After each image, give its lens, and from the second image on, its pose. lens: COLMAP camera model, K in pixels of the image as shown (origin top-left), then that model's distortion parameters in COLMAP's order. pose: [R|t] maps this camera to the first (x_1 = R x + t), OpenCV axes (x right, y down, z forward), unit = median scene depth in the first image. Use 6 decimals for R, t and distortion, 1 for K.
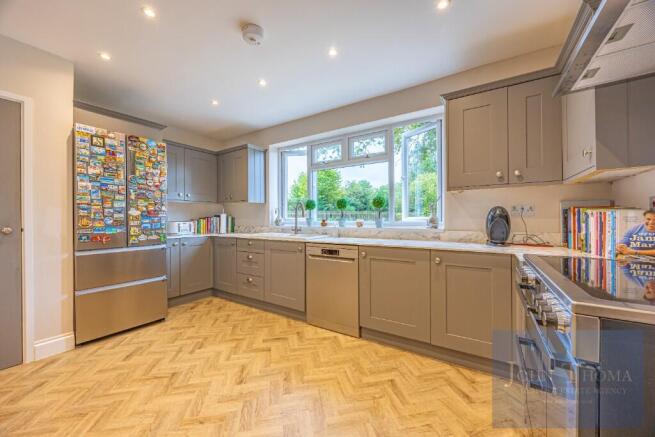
lens RADIAL K [[250.6, 0, 324.5], [0, 250.6, 217.9], [0, 0, 1]] dist [-0.000102, 0.000022]
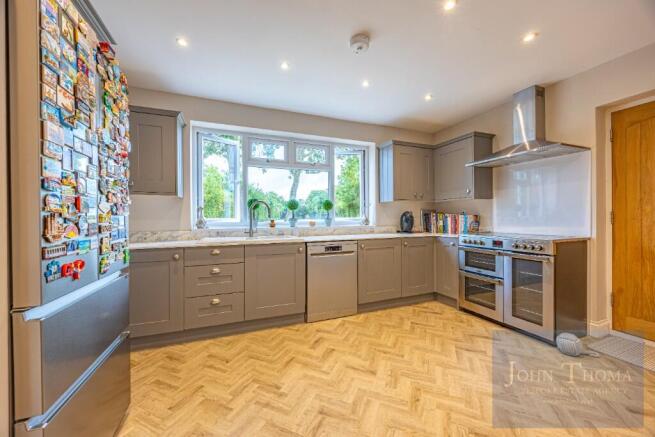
lens RADIAL K [[250.6, 0, 324.5], [0, 250.6, 217.9], [0, 0, 1]] dist [-0.000102, 0.000022]
pose [[0.570313, 0.000956, 0.821427, -0.965334], [0.004640, 0.999980, -0.004385, 0.003924], [-0.821414, 0.006312, 0.570297, 0.409701]]
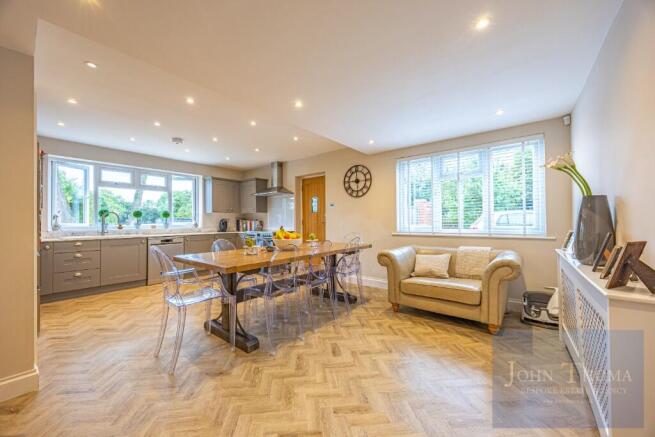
lens RADIAL K [[249.3, 0, 327.5], [0, 249.3, 218.5], [0, 0, 1]] dist [-0.000350, -0.000121]
pose [[0.079473, 0.015071, 0.996723, -1.866647], [0.007537, 0.999848, -0.015720, 0.005072], [-0.996809, 0.008762, 0.079347, -0.395166]]
